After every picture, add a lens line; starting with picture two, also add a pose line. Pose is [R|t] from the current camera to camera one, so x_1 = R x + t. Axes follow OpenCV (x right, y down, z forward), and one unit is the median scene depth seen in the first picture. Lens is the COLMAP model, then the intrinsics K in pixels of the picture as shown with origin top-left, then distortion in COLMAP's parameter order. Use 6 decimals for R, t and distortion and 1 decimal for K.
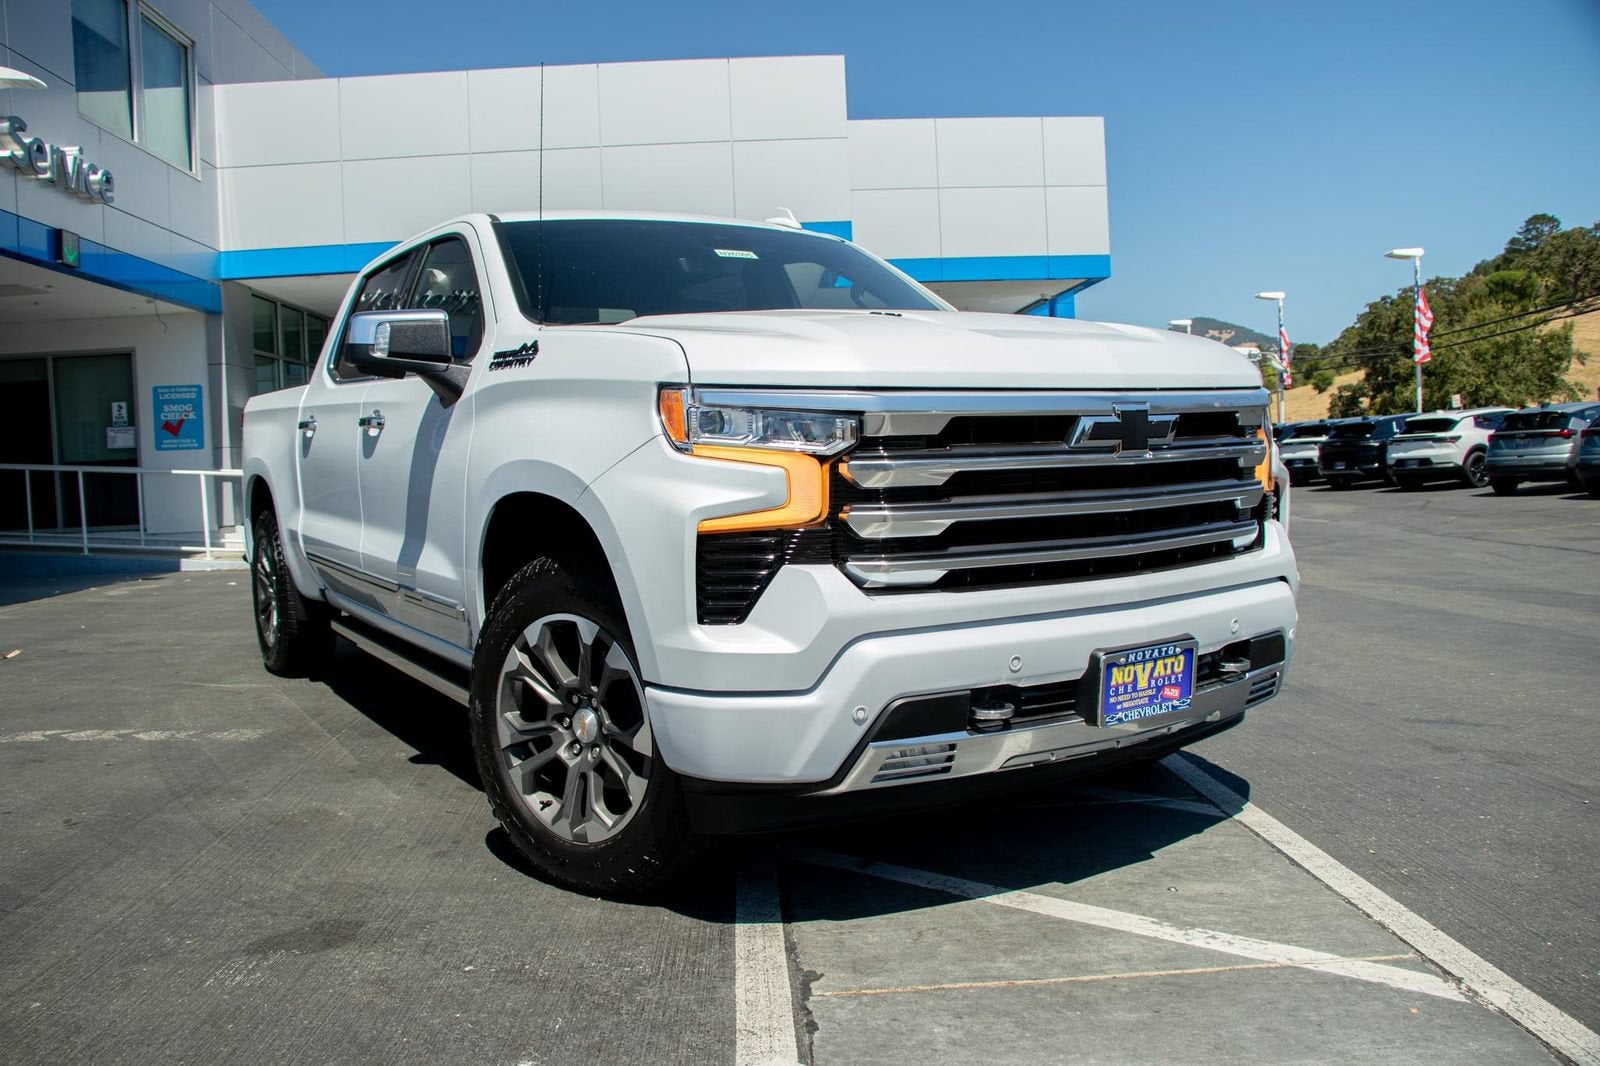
lens RADIAL K [[1301.4, 0, 788.0], [0, 1301.4, 538.2], [0, 0, 1]] dist [-0.193955, 0.169176]
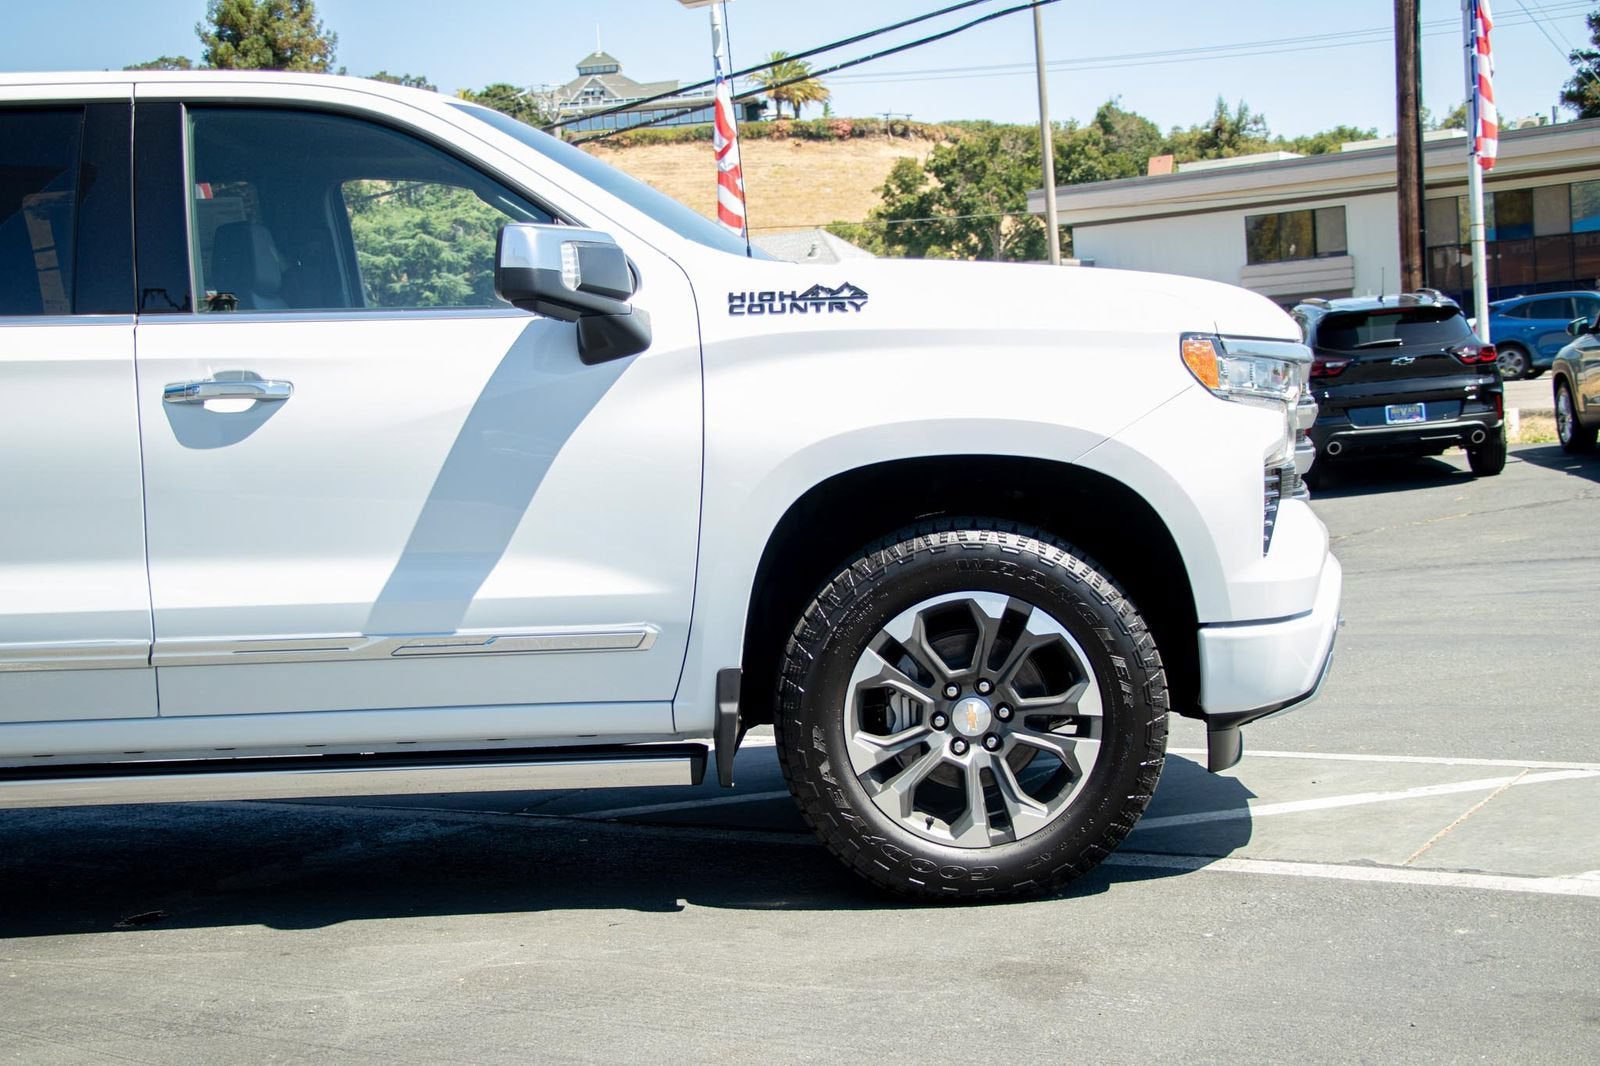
lens RADIAL K [[2164.4, 0, 771.5], [0, 2164.4, 553.6], [0, 0, 1]] dist [-0.001888, 0.474323]
pose [[0.553531, -0.063221, 0.830426, -1.494460], [0.098247, 0.995109, 0.010271, 0.003797], [-0.827013, 0.075901, 0.557035, 0.283853]]
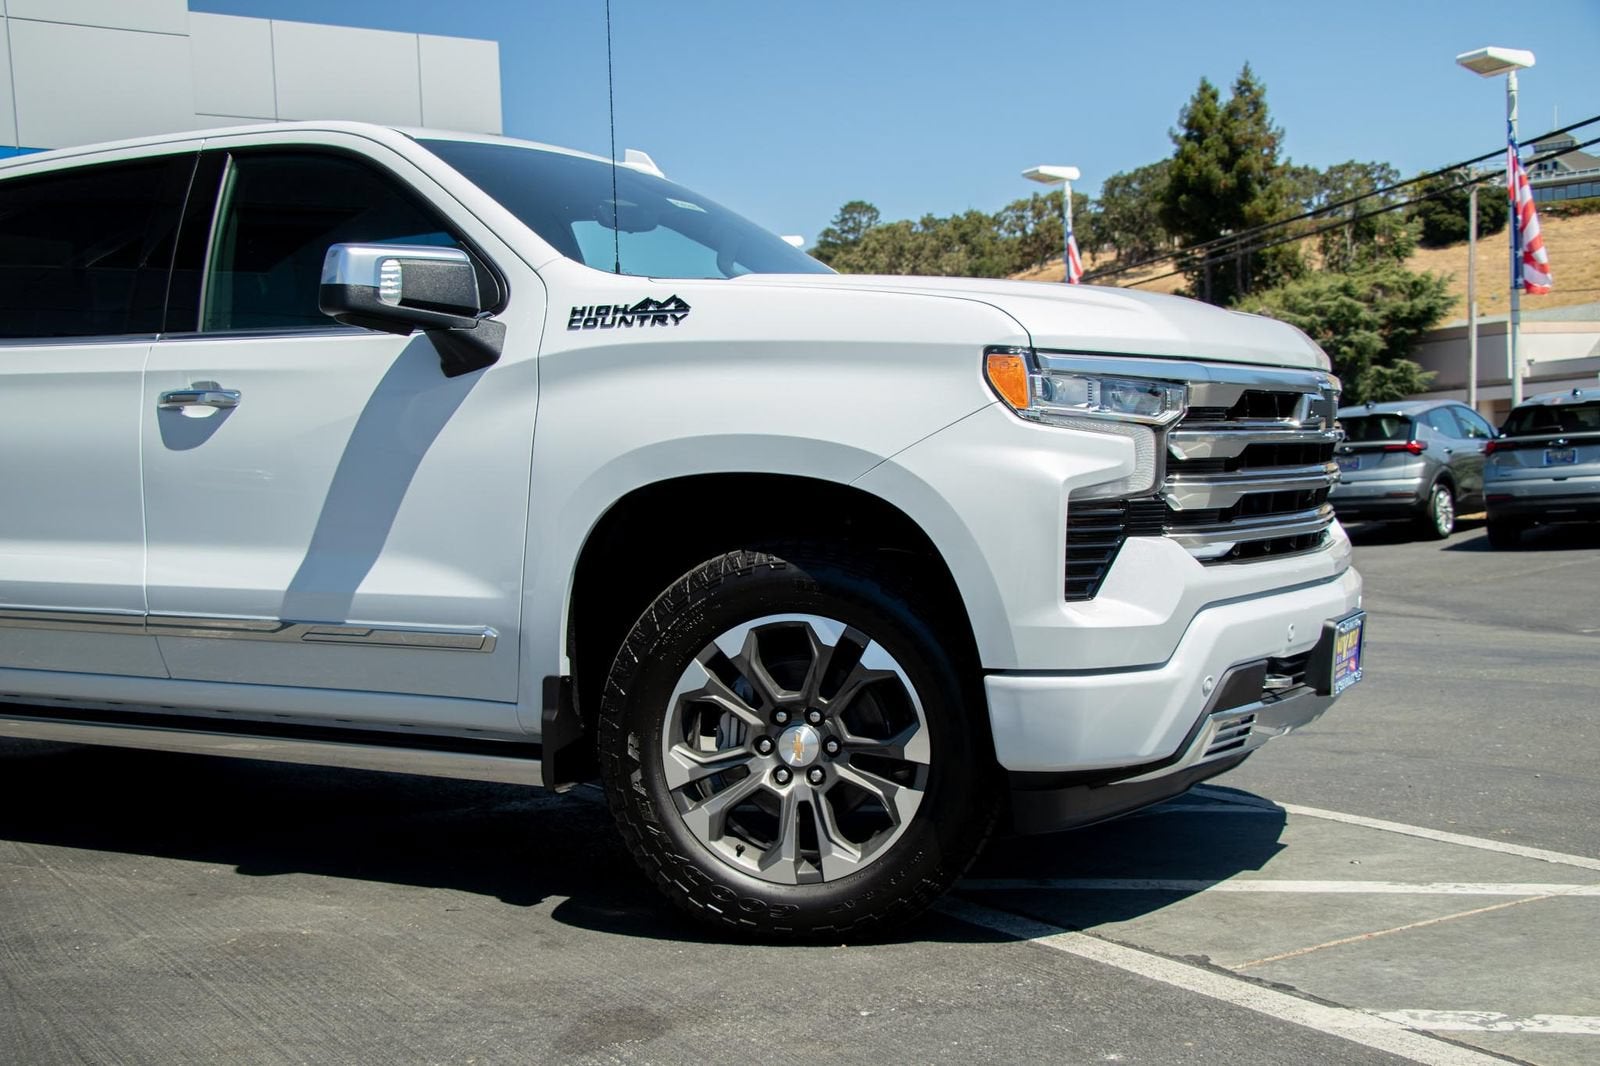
lens RADIAL K [[1821.8, 0, 800.0], [0, 1821.8, 533.0], [0, 0, 1]] dist [-0.086204, 0.373041]
pose [[0.871865, -0.013232, 0.489567, -0.746033], [0.038301, 0.998416, -0.041224, 0.054418], [-0.488245, 0.054693, 0.870991, -0.056451]]
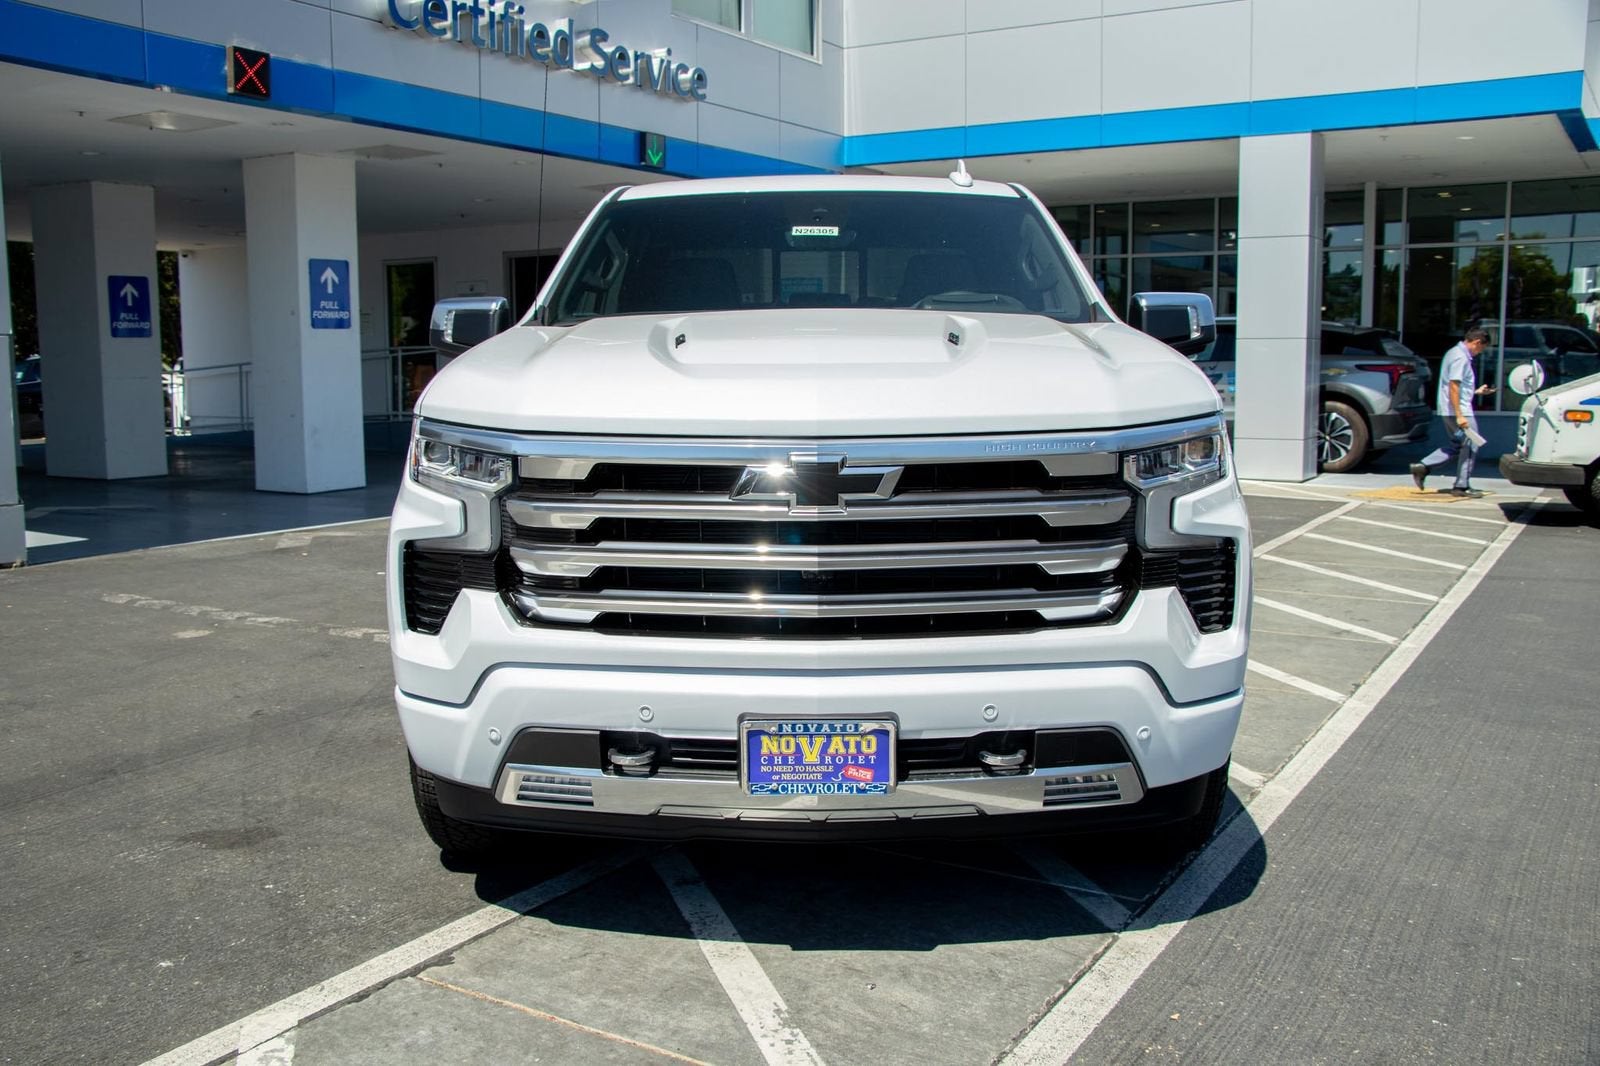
lens RADIAL K [[1503.4, 0, 794.2], [0, 1503.4, 532.8], [0, 0, 1]] dist [-0.145837, 0.208897]
pose [[0.834303, 0.100108, -0.542141, 0.763536], [-0.061658, 0.994149, 0.088687, -0.130558], [0.547847, -0.040565, 0.835594, 0.087990]]
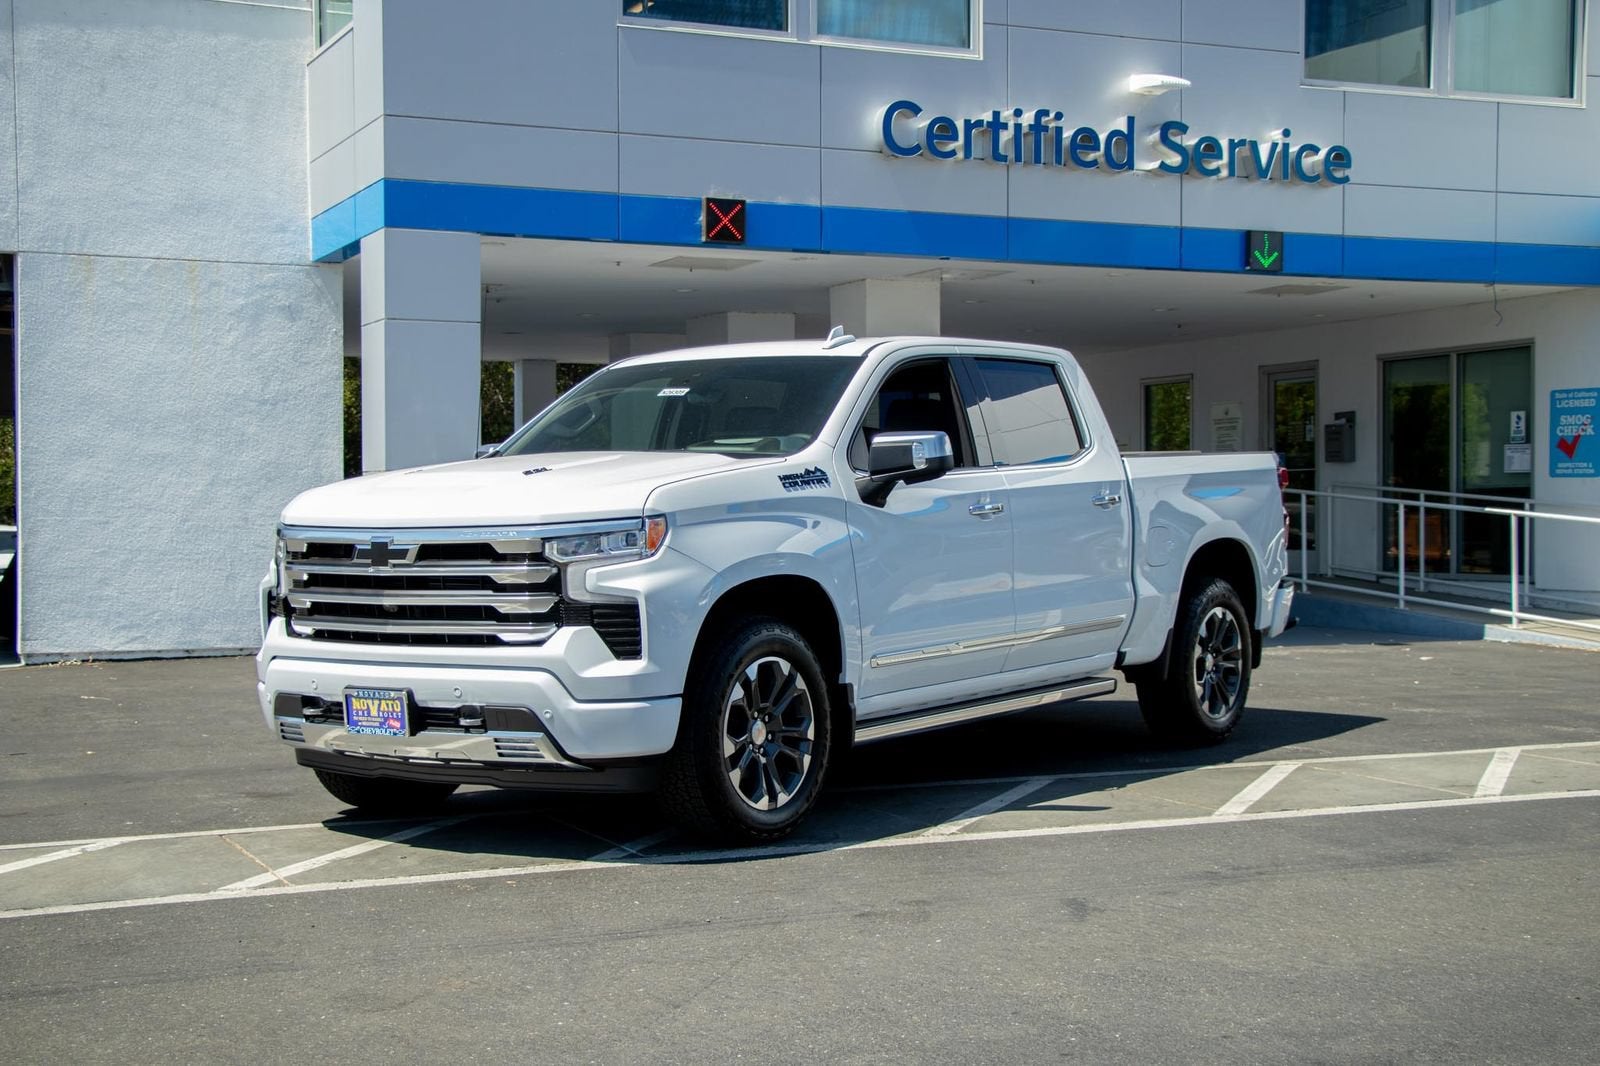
lens RADIAL K [[2285.2, 0, 803.5], [0, 2285.2, 555.7], [0, 0, 1]] dist [0.016126, 0.552081]
pose [[0.379239, 0.056558, -0.923569, 2.831669], [-0.066454, 0.997218, 0.033781, -0.194774], [0.922909, 0.048564, 0.381942, 0.360921]]
